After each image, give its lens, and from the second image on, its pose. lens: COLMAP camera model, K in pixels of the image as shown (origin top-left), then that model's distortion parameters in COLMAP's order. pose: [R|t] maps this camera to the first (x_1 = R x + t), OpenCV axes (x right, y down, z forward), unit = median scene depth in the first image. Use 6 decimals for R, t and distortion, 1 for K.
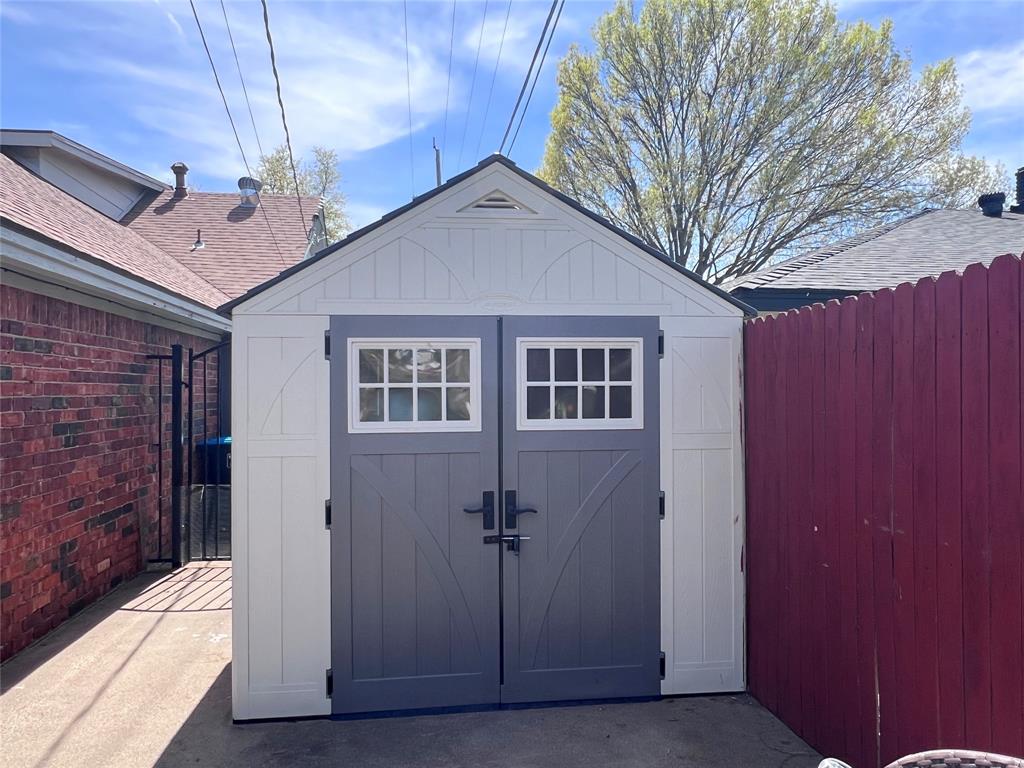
lens RADIAL K [[728.3, 0, 508.5], [0, 728.3, 384.7], [0, 0, 1]] dist [-0.013082, -0.001547]
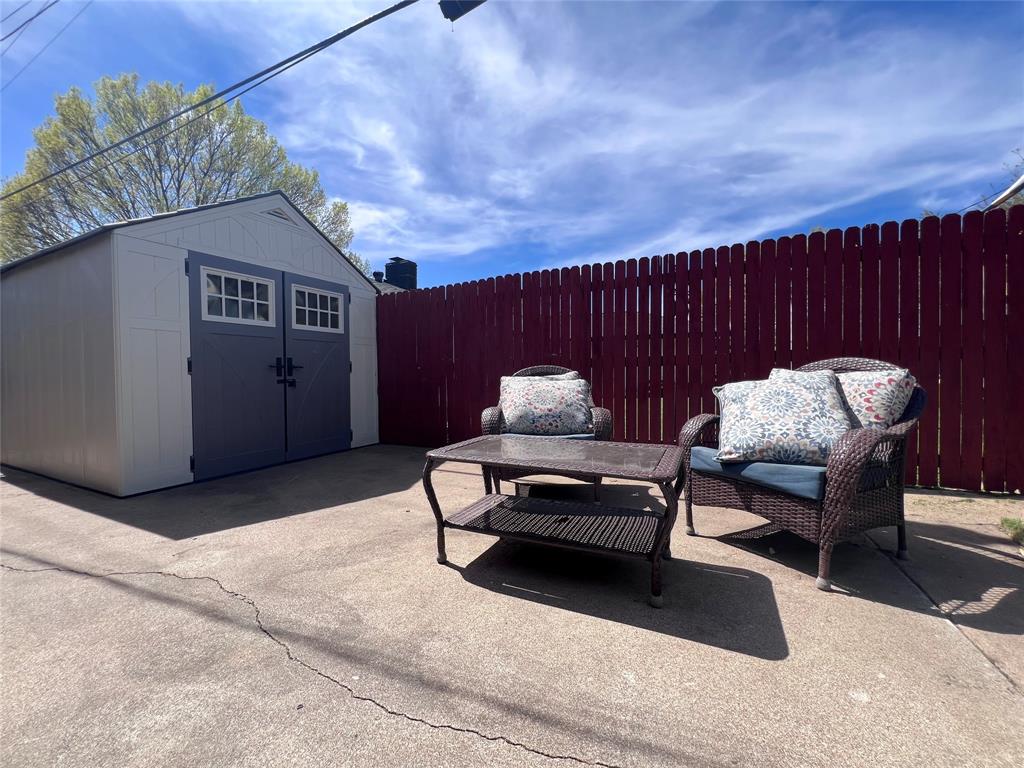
lens RADIAL K [[406.6, 0, 511.1], [0, 406.6, 383.6], [0, 0, 1]] dist [-0.003254, 0.000405]
pose [[0.553900, -0.020229, 0.832337, -0.457937], [-0.000611, 0.999695, 0.024703, 0.143396], [-0.832583, -0.014191, 0.553719, -0.119700]]
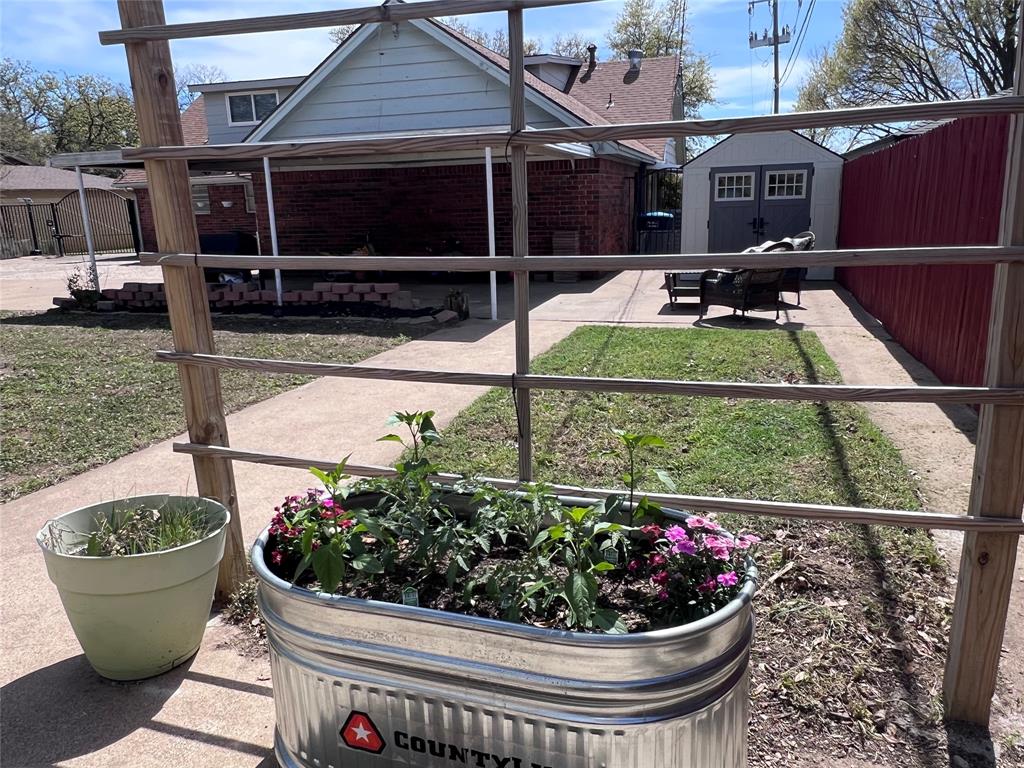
lens RADIAL K [[728.3, 0, 510.4], [0, 728.3, 384.4], [0, 0, 1]] dist [-0.013082, -0.001547]
pose [[0.906767, 0.080013, -0.413971, 0.310158], [0.031283, 0.966356, 0.255300, -0.005332], [0.420471, -0.244448, 0.873756, -2.037824]]
